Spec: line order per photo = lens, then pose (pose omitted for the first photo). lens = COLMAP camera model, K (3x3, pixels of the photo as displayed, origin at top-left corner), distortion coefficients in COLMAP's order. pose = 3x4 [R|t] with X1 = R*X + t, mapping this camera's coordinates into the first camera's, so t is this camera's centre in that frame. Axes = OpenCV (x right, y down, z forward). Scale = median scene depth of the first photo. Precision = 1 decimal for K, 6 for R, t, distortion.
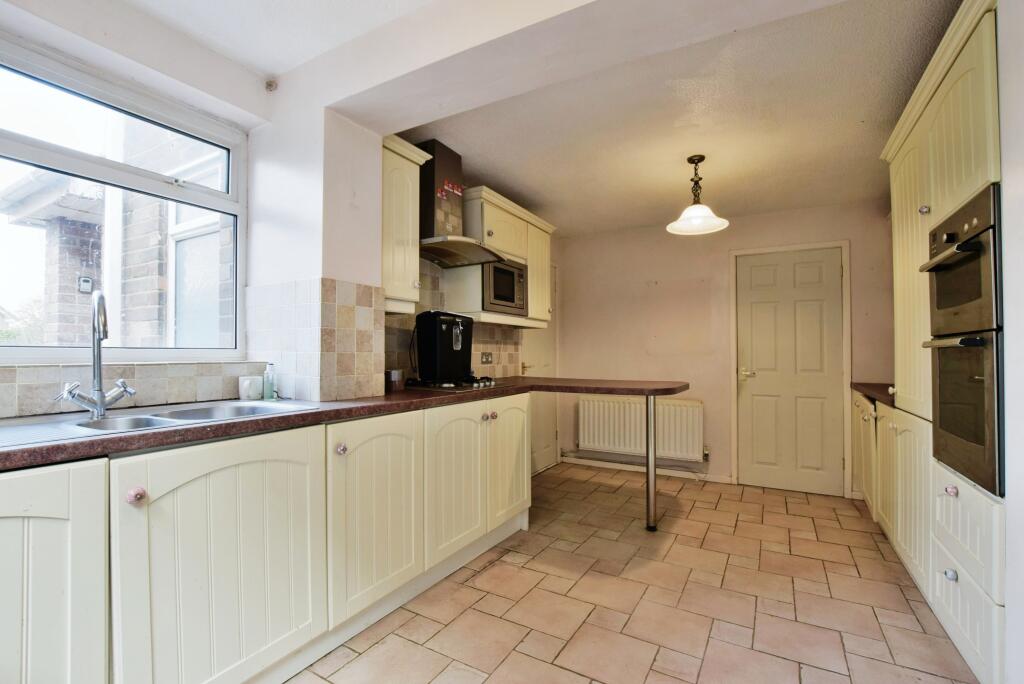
lens RADIAL K [[465.4, 0, 509.6], [0, 465.4, 346.1], [0, 0, 1]] dist [-0.004402, 0.000972]
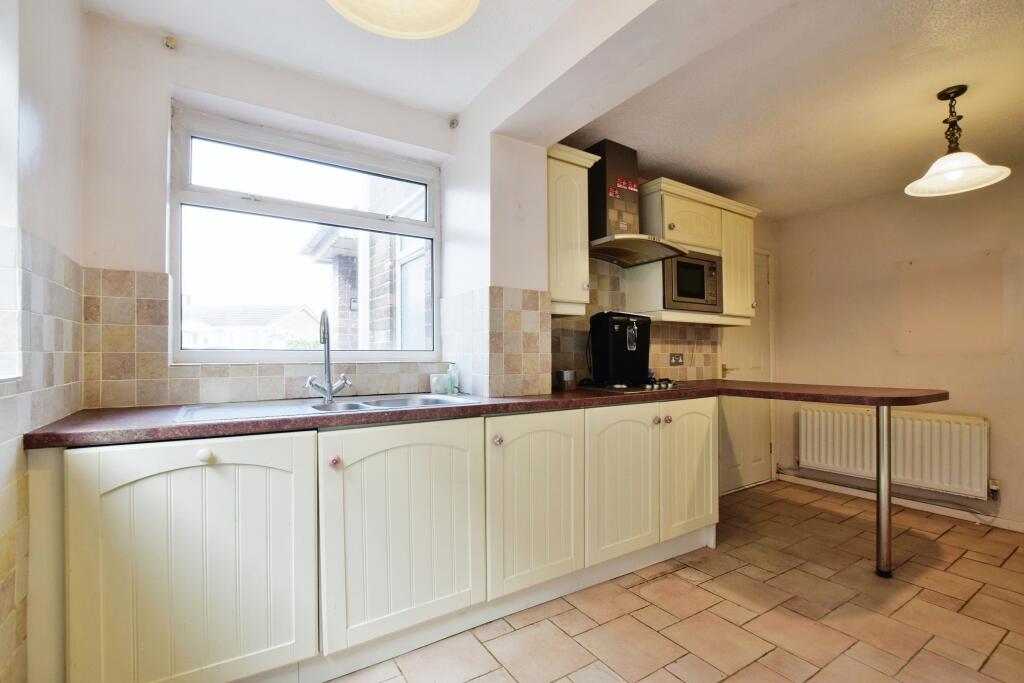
lens RADIAL K [[464.1, 0, 514.2], [0, 464.1, 351.5], [0, 0, 1]] dist [-0.005161, 0.000081]
pose [[0.896430, -0.008808, -0.443098, 0.102838], [0.010886, 0.999938, 0.002144, 0.005897], [0.443052, -0.006746, 0.896471, 0.020426]]
